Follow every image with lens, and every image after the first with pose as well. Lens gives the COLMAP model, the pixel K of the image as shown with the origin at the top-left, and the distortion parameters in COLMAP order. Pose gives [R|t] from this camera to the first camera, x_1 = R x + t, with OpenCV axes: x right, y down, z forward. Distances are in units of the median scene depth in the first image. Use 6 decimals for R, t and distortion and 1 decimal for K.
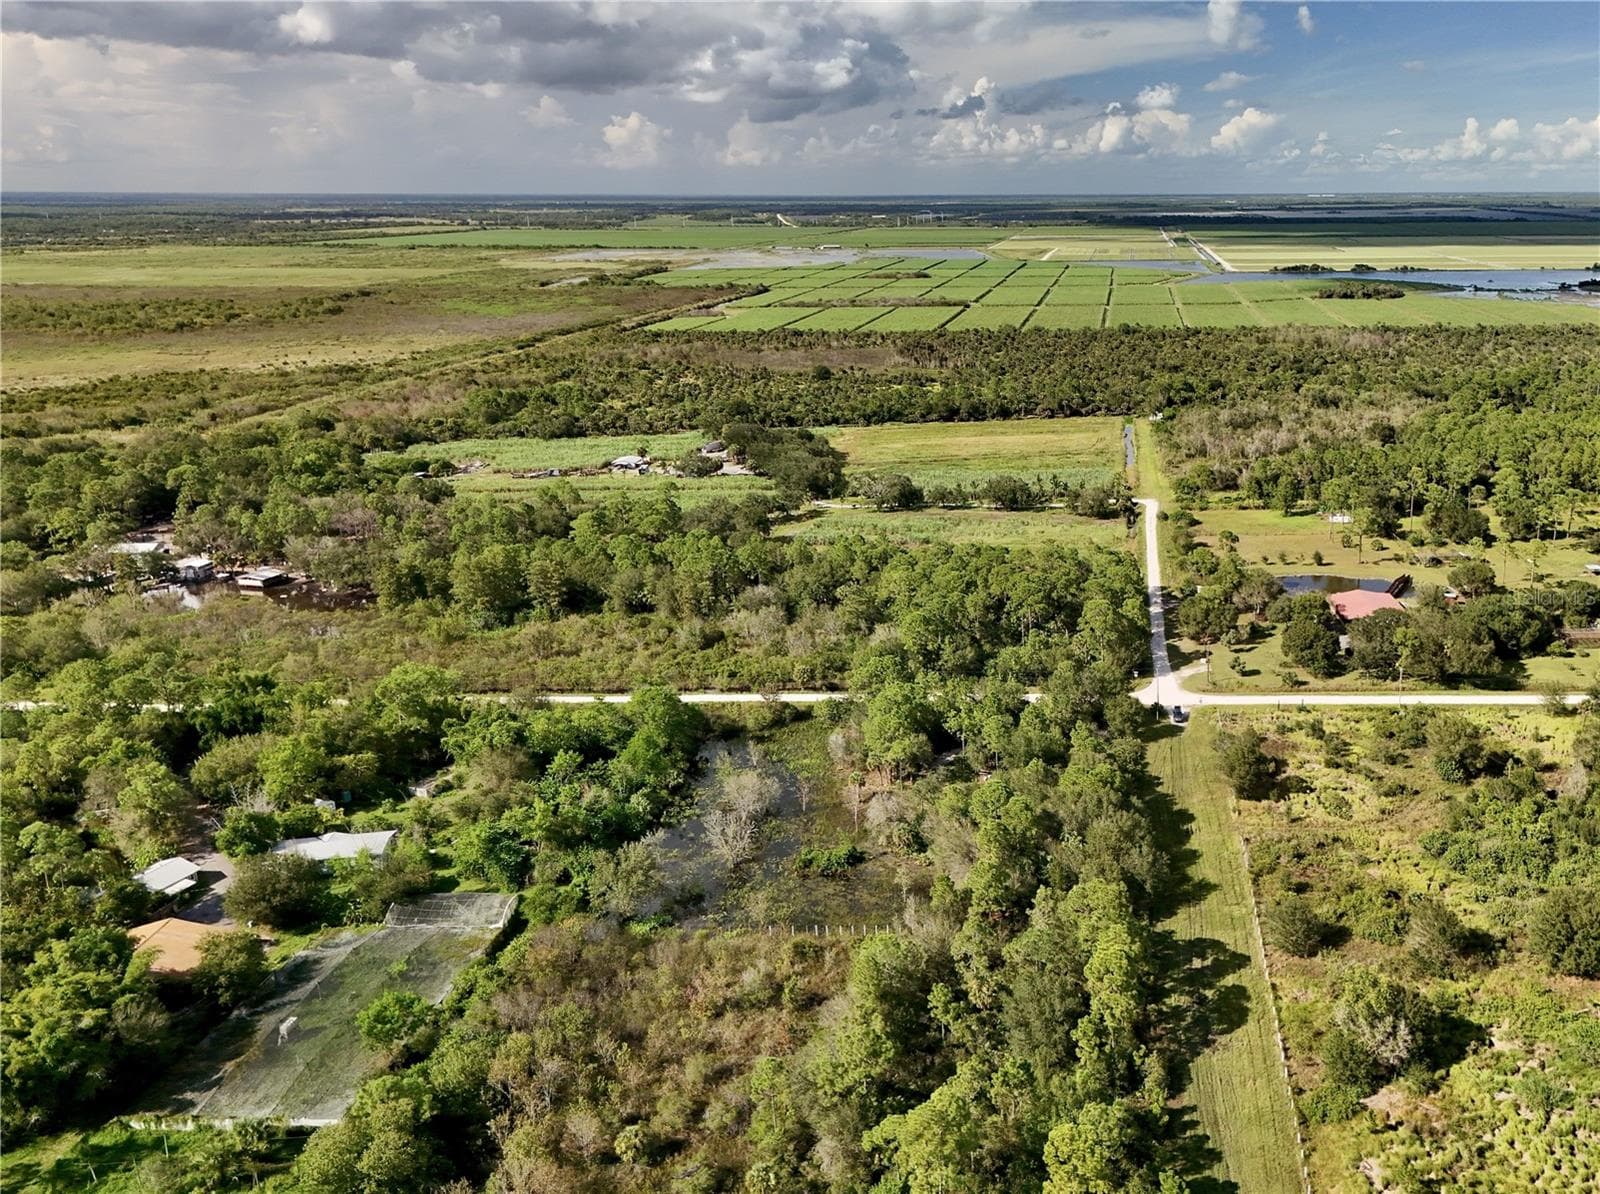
lens RADIAL K [[1378.5, 0, 802.5], [0, 1378.5, 597.3], [0, 0, 1]] dist [0.085975, -0.098835]
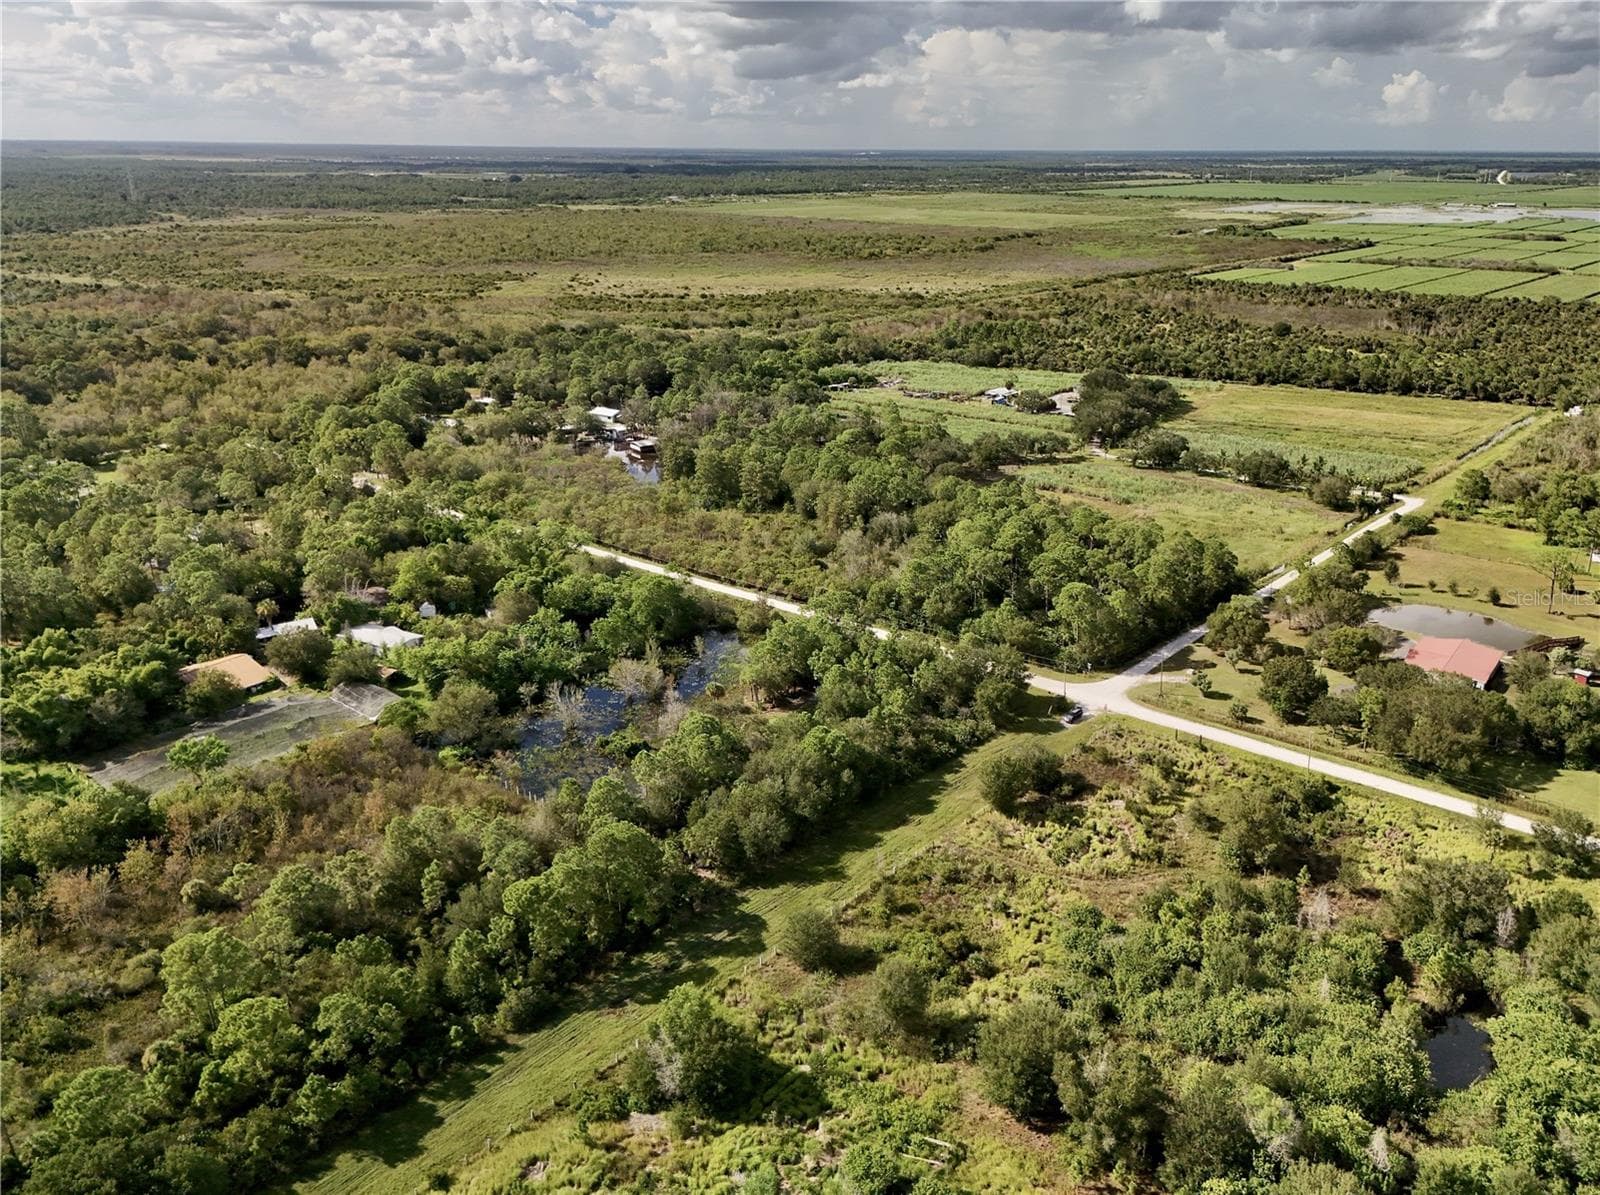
lens RADIAL K [[1109.8, 0, 795.4], [0, 1109.8, 600.7], [0, 0, 1]] dist [0.055176, -0.048560]
pose [[0.826477, 0.217275, -0.519354, 0.229339], [-0.164406, 0.975459, 0.146461, -0.034234], [0.538430, -0.035662, 0.841915, 0.116004]]
